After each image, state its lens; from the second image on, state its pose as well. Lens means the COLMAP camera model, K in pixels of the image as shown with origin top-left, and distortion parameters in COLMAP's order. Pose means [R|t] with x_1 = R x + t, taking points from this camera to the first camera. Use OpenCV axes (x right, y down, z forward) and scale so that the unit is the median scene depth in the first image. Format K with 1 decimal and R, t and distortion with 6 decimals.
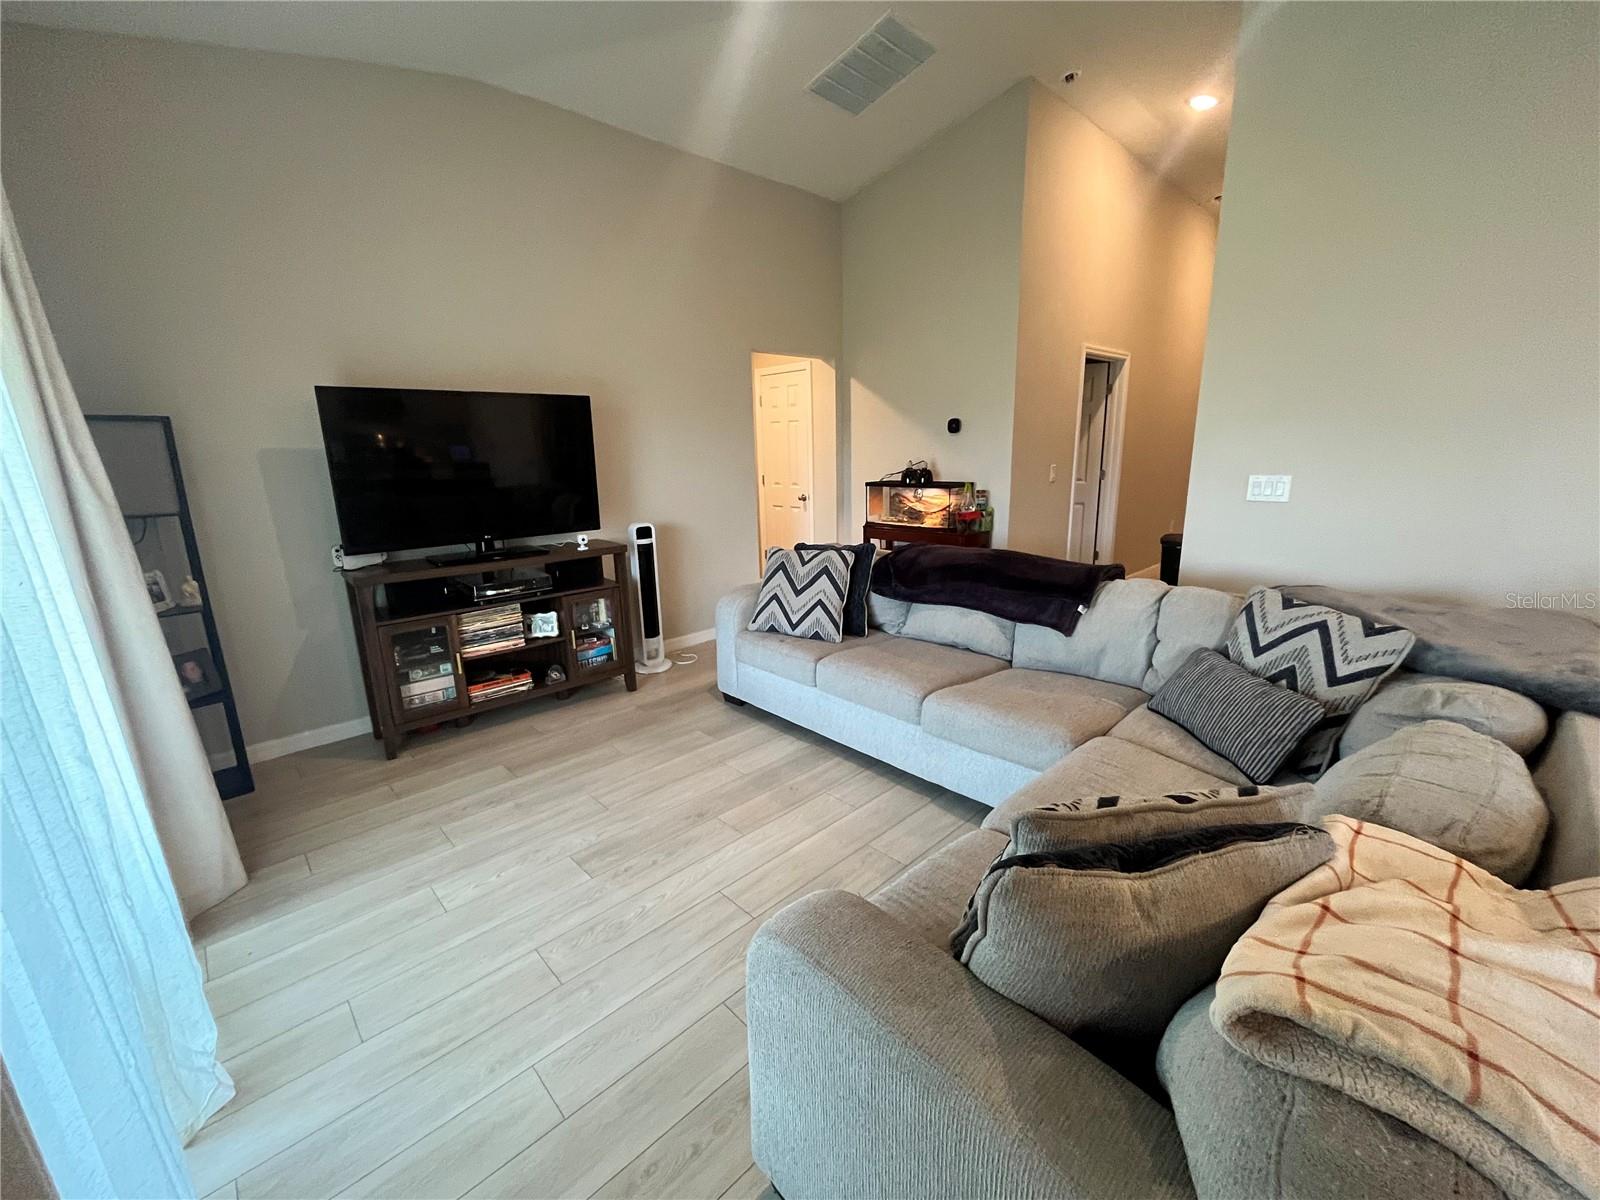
lens RADIAL K [[650.2, 0, 800.0], [0, 650.2, 600.0], [0, 0, 1]] dist [-0.001205, 0.000032]
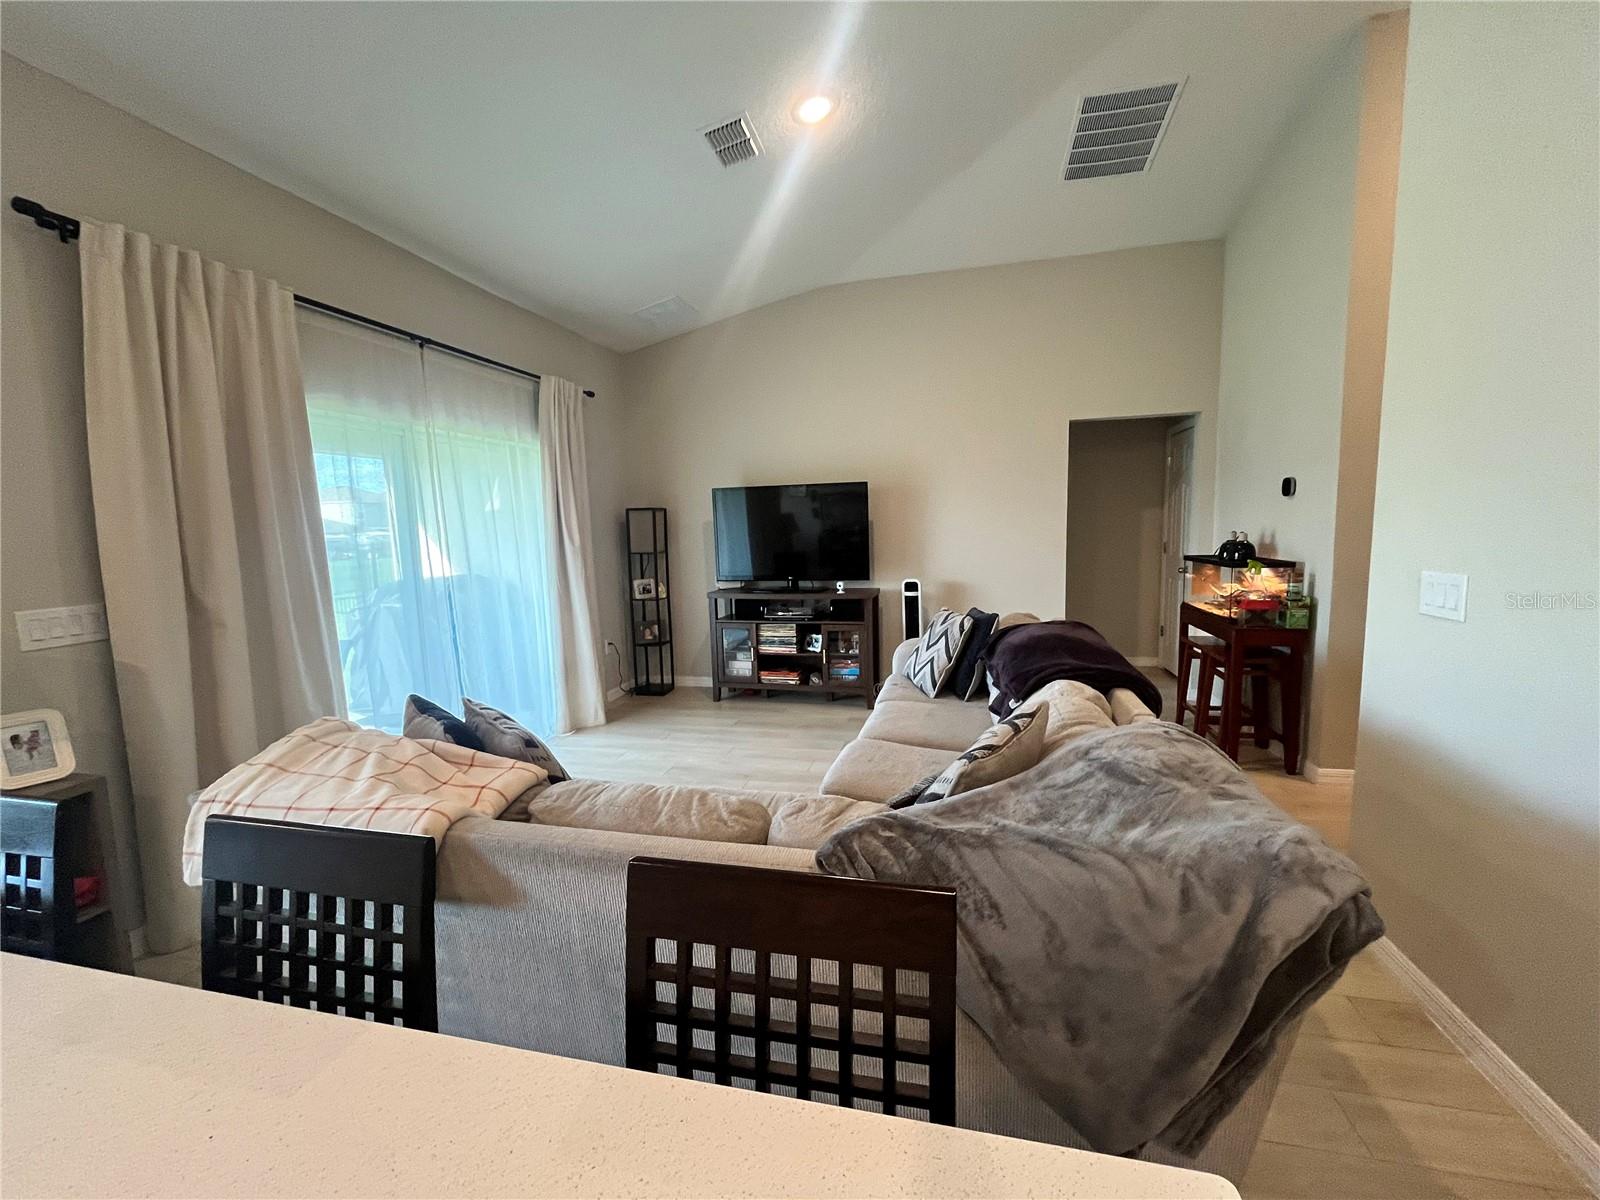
lens RADIAL K [[650.2, 0, 800.0], [0, 650.2, 600.0], [0, 0, 1]] dist [-0.001205, 0.000032]
pose [[0.539134, 0.104886, -0.835663, 0.804399], [-0.176513, 0.984251, 0.009657, -0.064866], [0.823515, 0.142299, 0.549157, 0.194603]]
